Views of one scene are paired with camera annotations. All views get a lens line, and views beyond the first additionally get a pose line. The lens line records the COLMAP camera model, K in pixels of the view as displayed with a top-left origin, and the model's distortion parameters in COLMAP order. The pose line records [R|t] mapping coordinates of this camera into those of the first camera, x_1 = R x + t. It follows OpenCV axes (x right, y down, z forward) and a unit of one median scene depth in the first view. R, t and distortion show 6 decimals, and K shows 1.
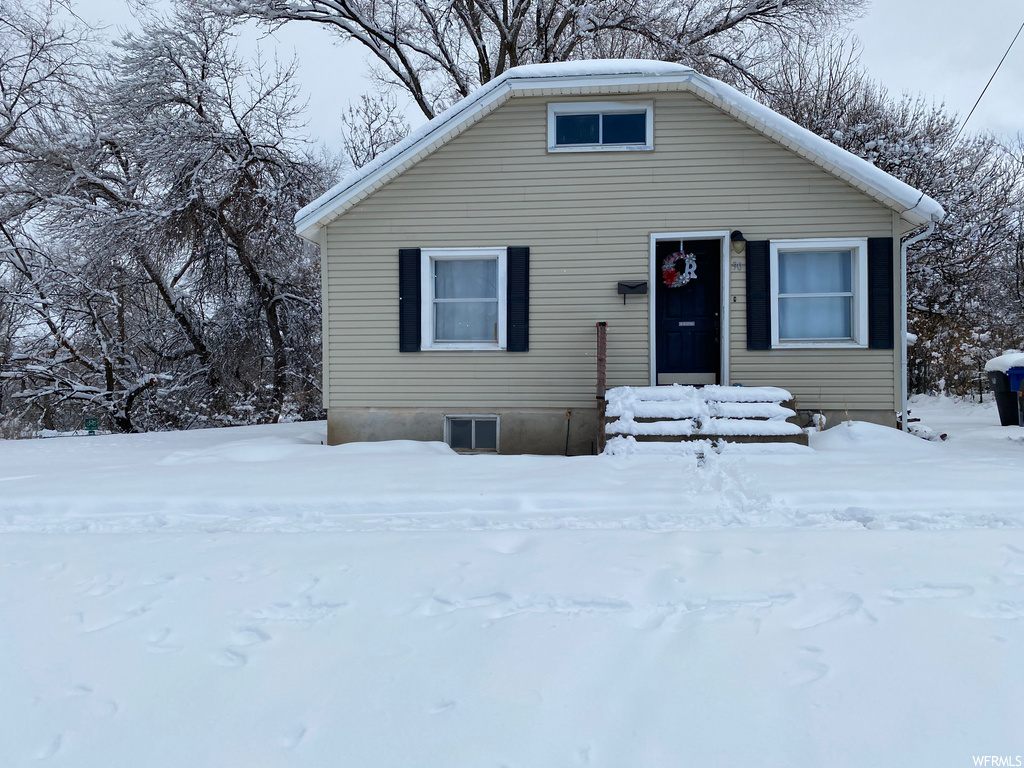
lens RADIAL K [[785.9, 0, 513.4], [0, 785.9, 381.5], [0, 0, 1]] dist [0.025408, -0.023733]
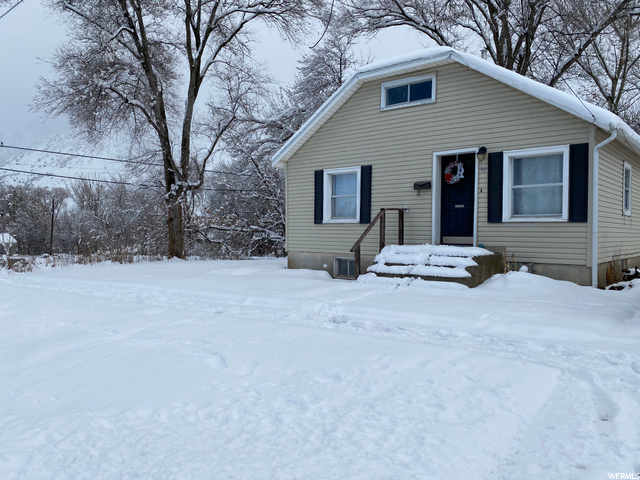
lens RADIAL K [[491.2, 0, 321.8], [0, 491.2, 239.8], [0, 0, 1]] dist [0.025408, -0.023733]
pose [[0.833213, 0.017798, -0.552665, 0.552046], [-0.005974, 0.999713, 0.023188, -0.026238], [0.552919, -0.016019, 0.833081, 0.000042]]
